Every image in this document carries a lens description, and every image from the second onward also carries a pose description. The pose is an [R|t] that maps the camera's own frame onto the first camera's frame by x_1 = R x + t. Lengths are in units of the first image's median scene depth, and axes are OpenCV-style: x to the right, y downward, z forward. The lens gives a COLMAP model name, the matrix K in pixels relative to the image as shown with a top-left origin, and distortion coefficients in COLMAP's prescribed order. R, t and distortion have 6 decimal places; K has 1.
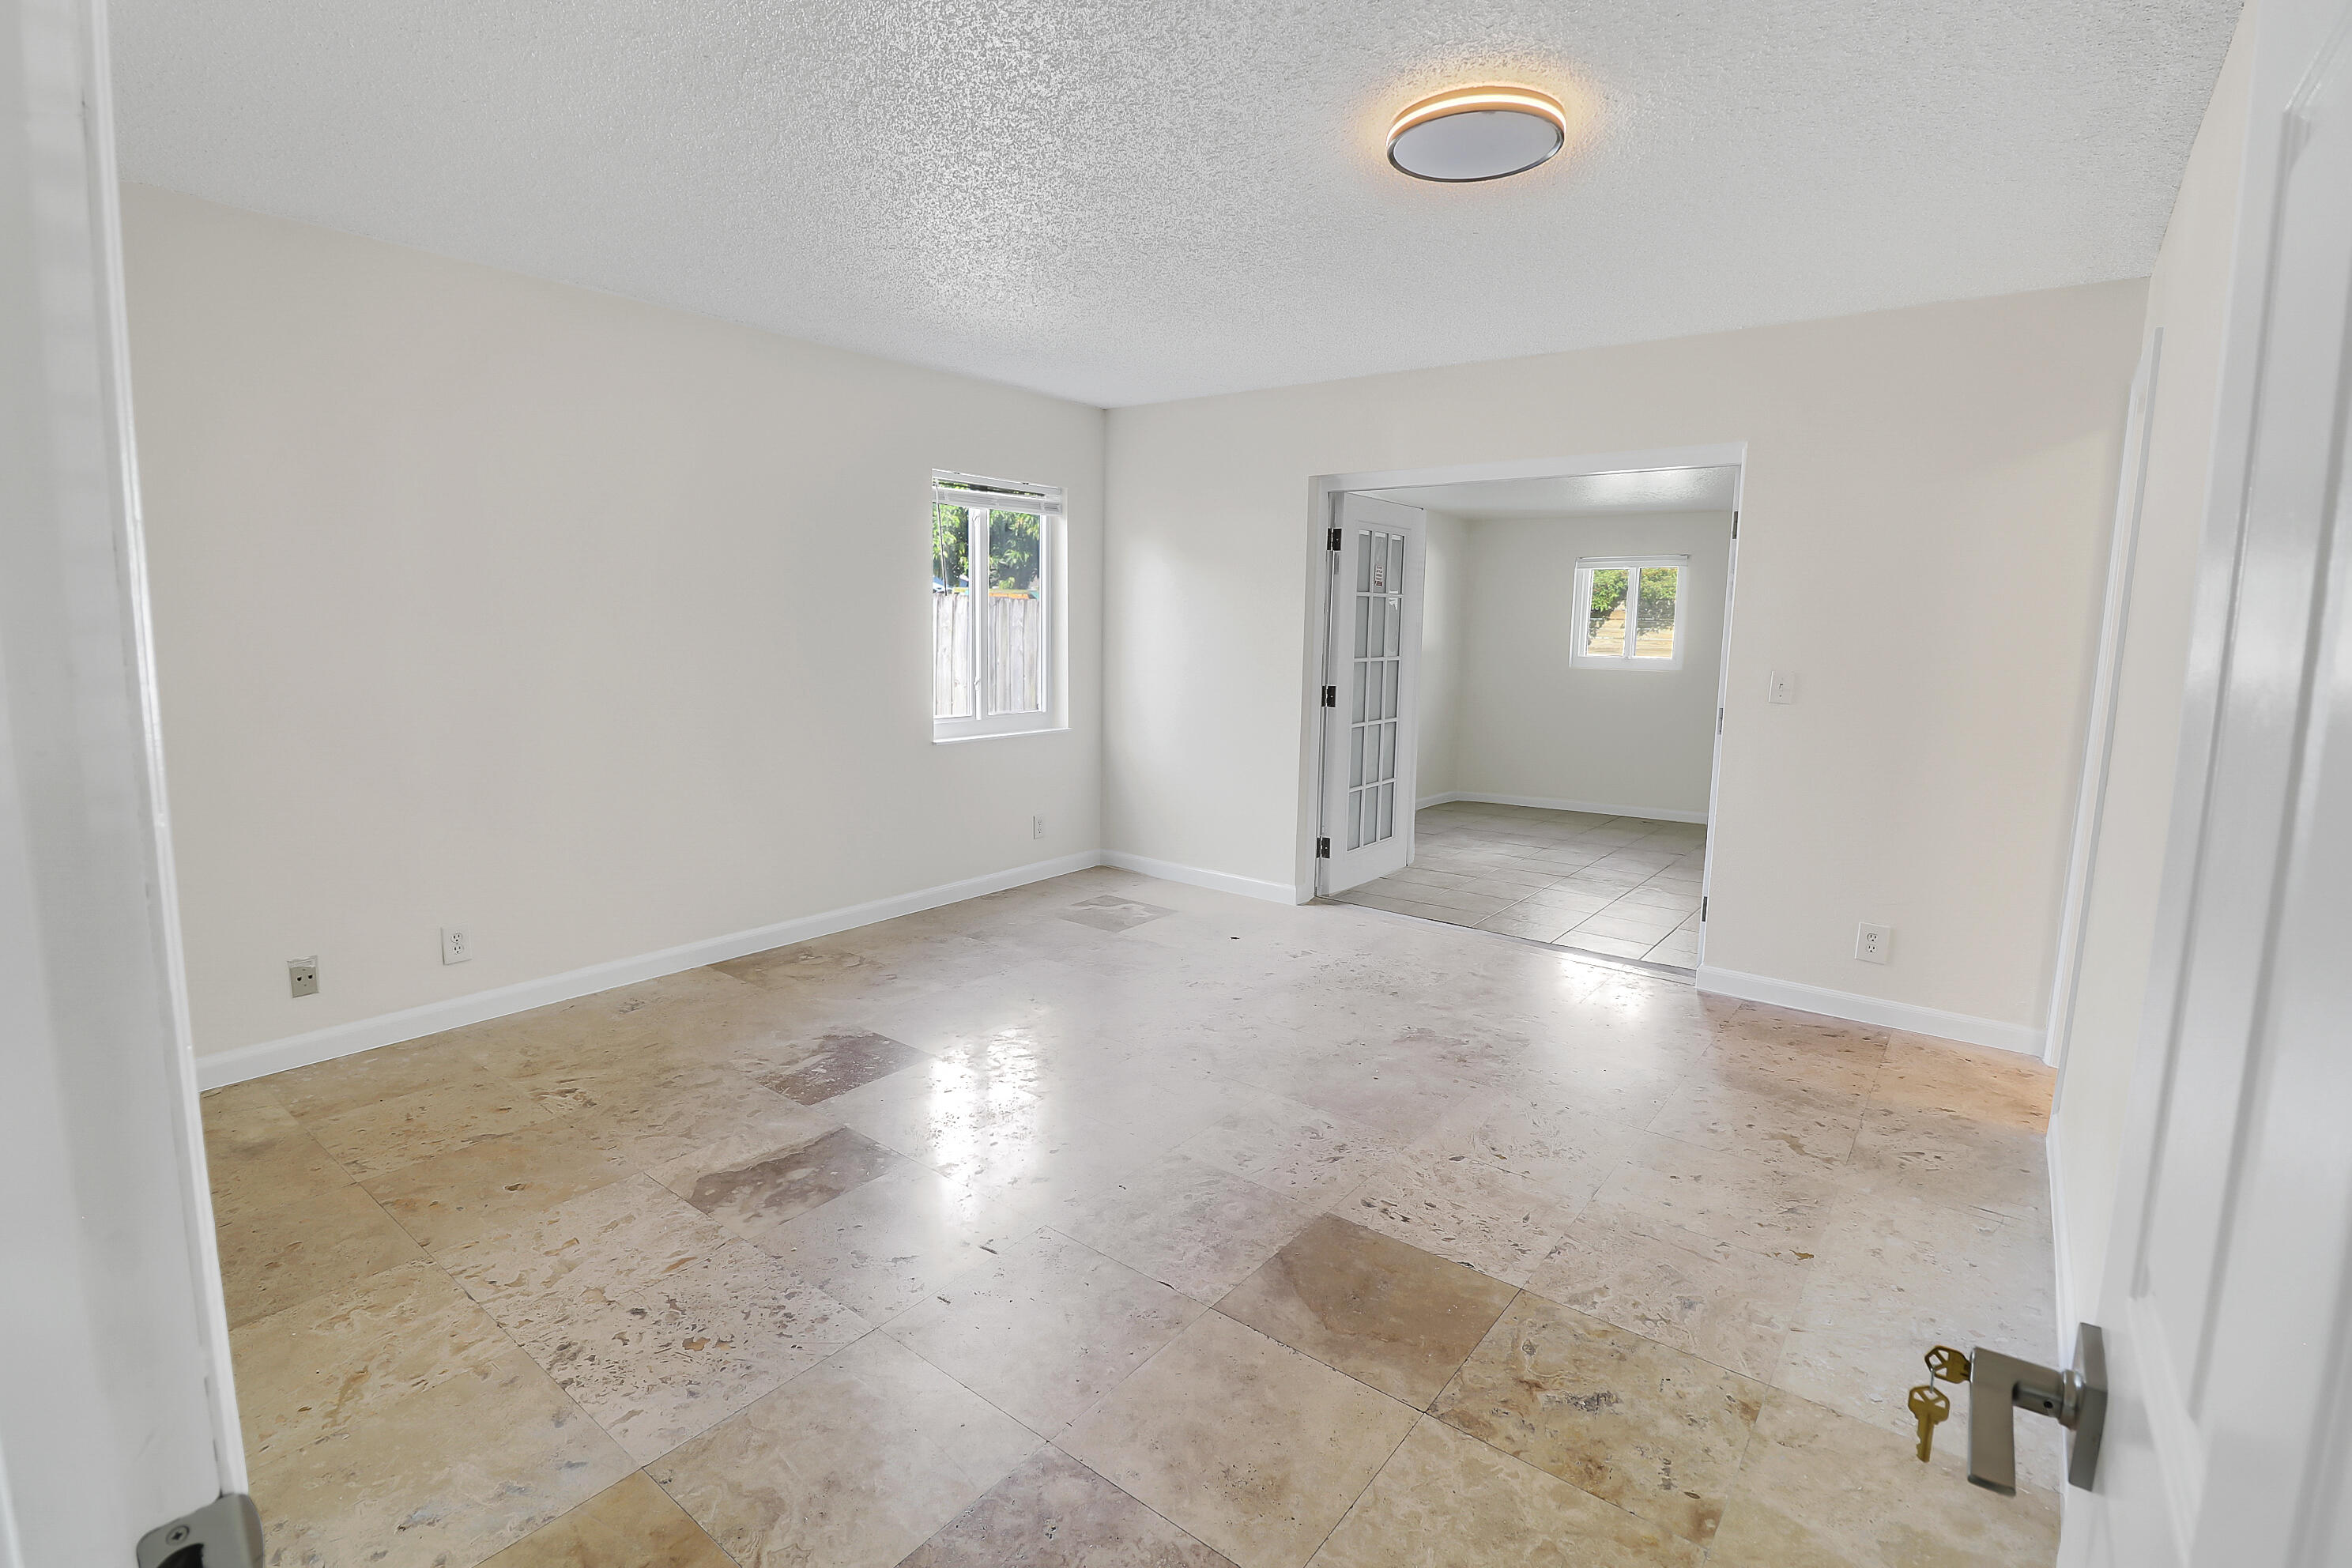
lens RADIAL K [[1091.1, 0, 1167.5], [0, 1091.1, 753.9], [0, 0, 1]] dist [0.002106, -0.013968]
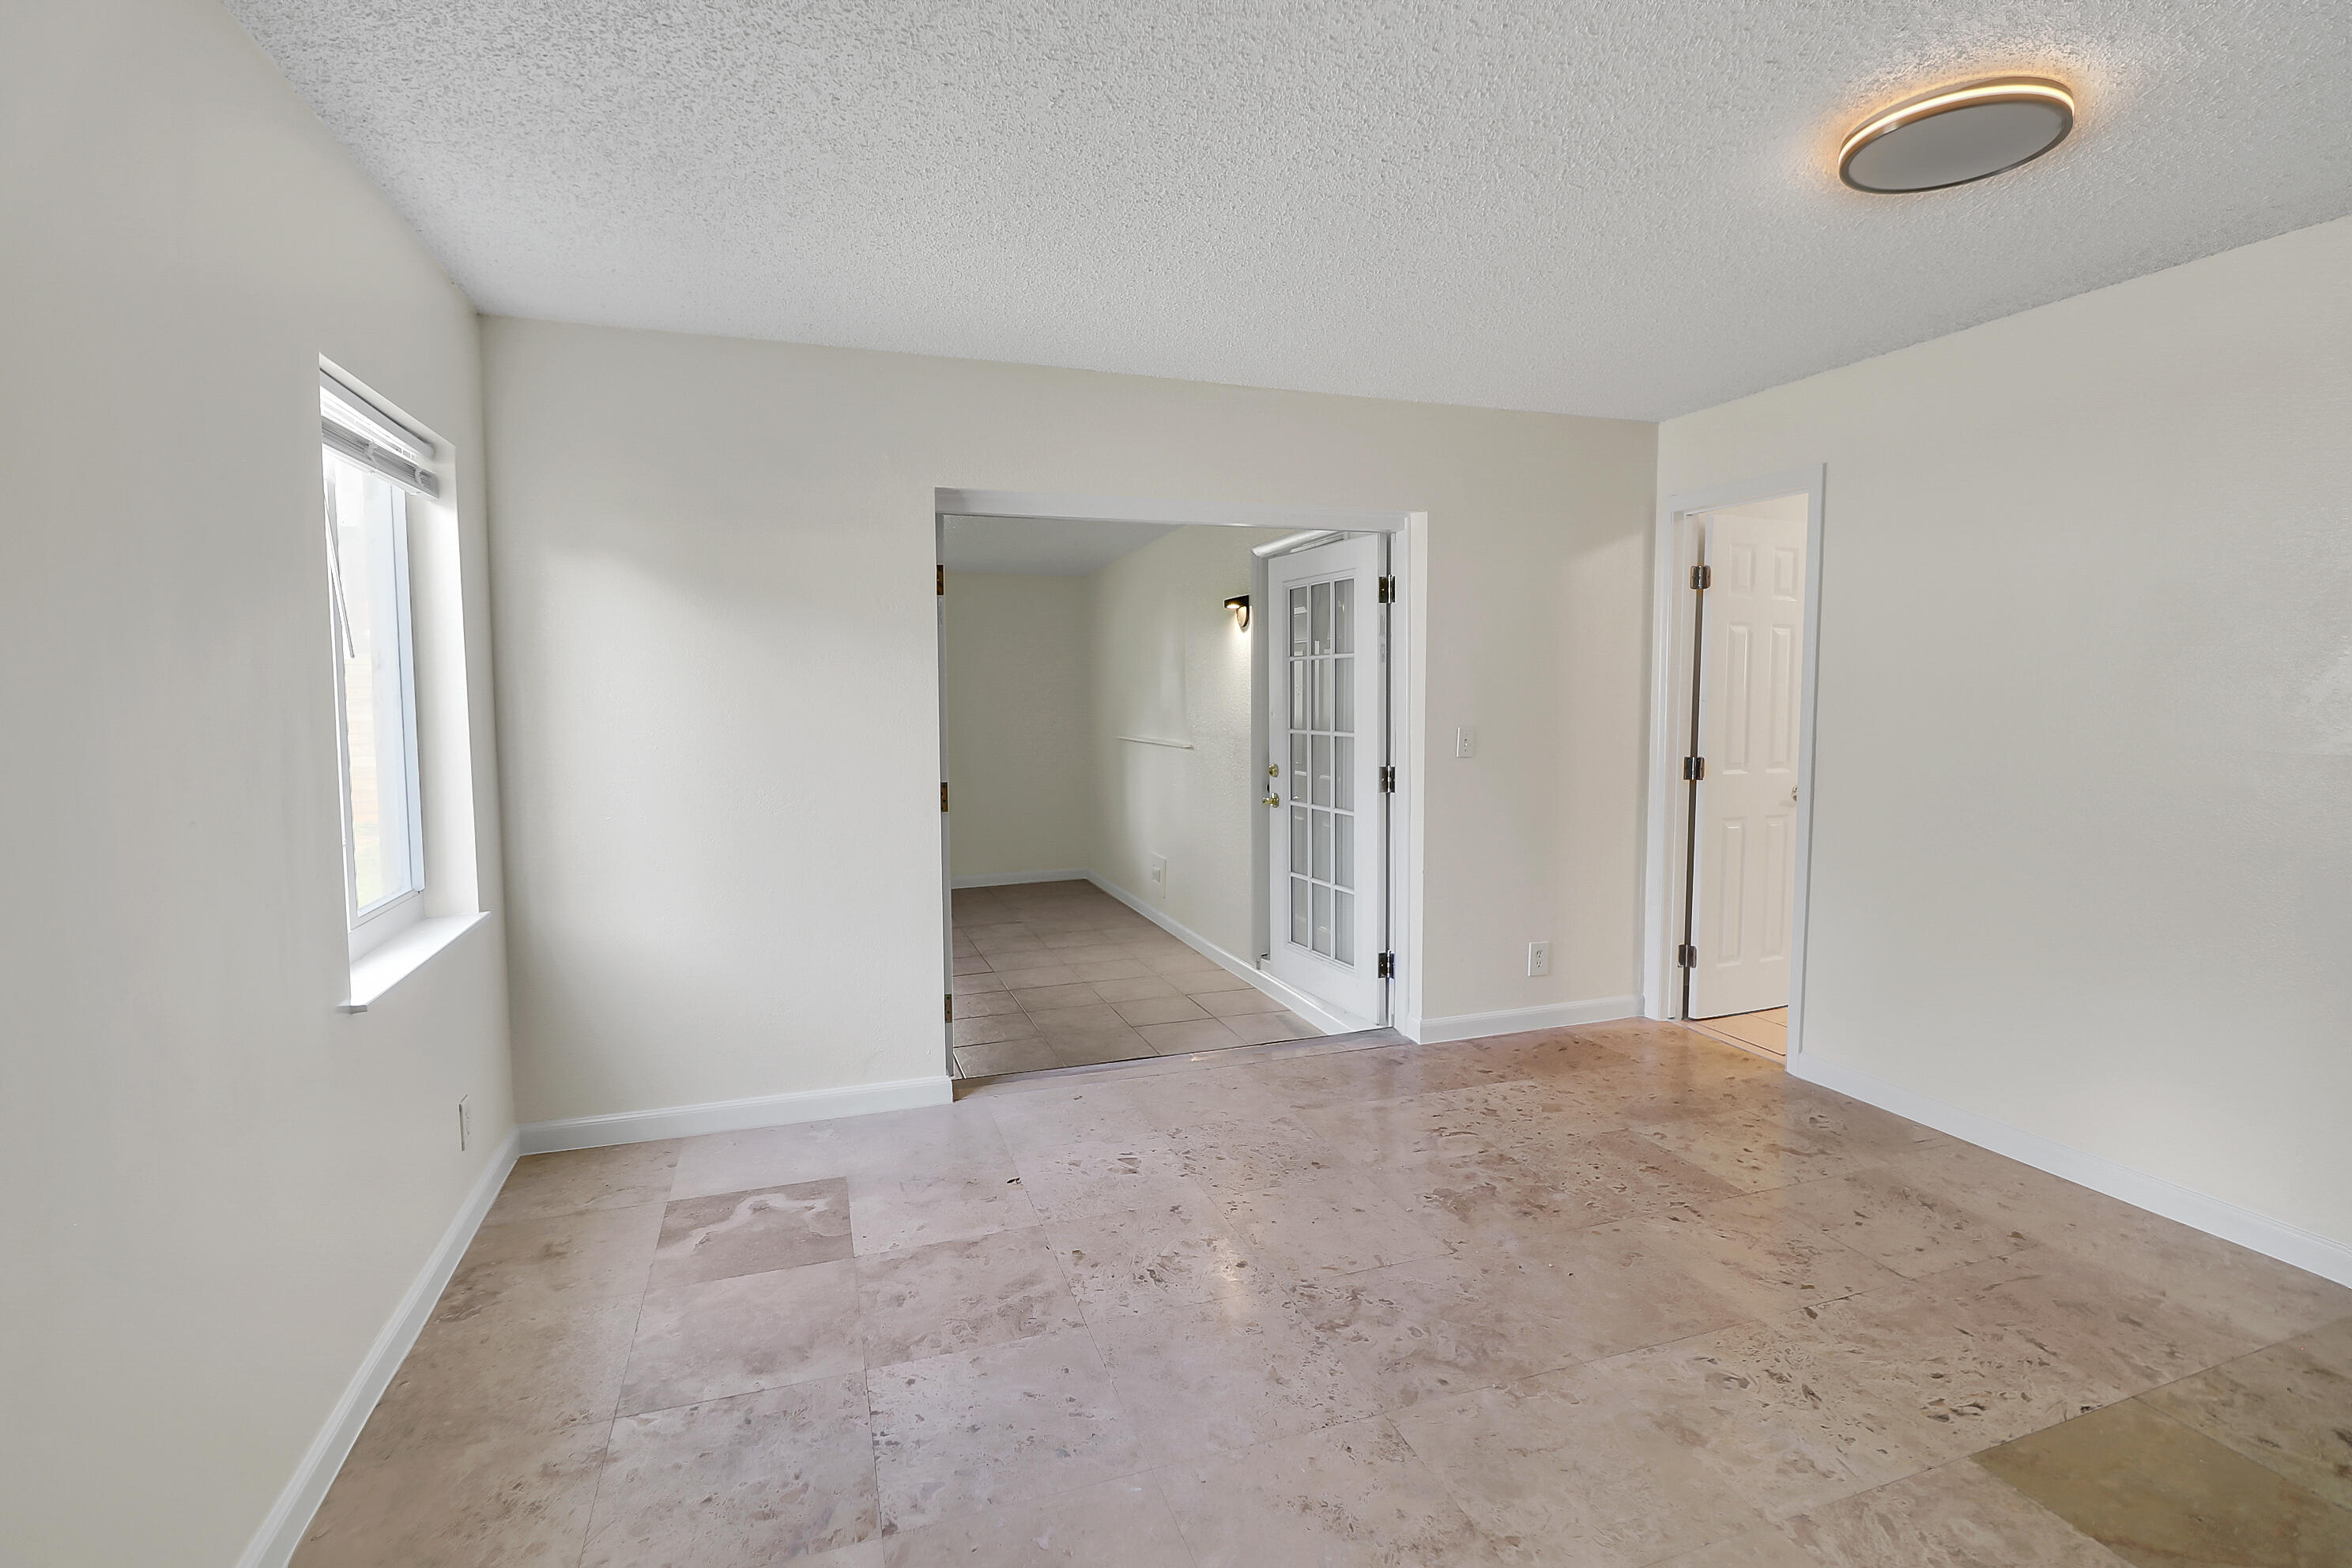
lens RADIAL K [[1093.3, 0, 1160.7], [0, 1093.3, 759.5], [0, 0, 1]] dist [-0.002374, -0.009806]
pose [[0.544772, -0.079178, 0.834838, -0.590383], [0.117618, 0.992906, 0.017419, -0.117312], [-0.830295, 0.088703, 0.550220, 0.775410]]
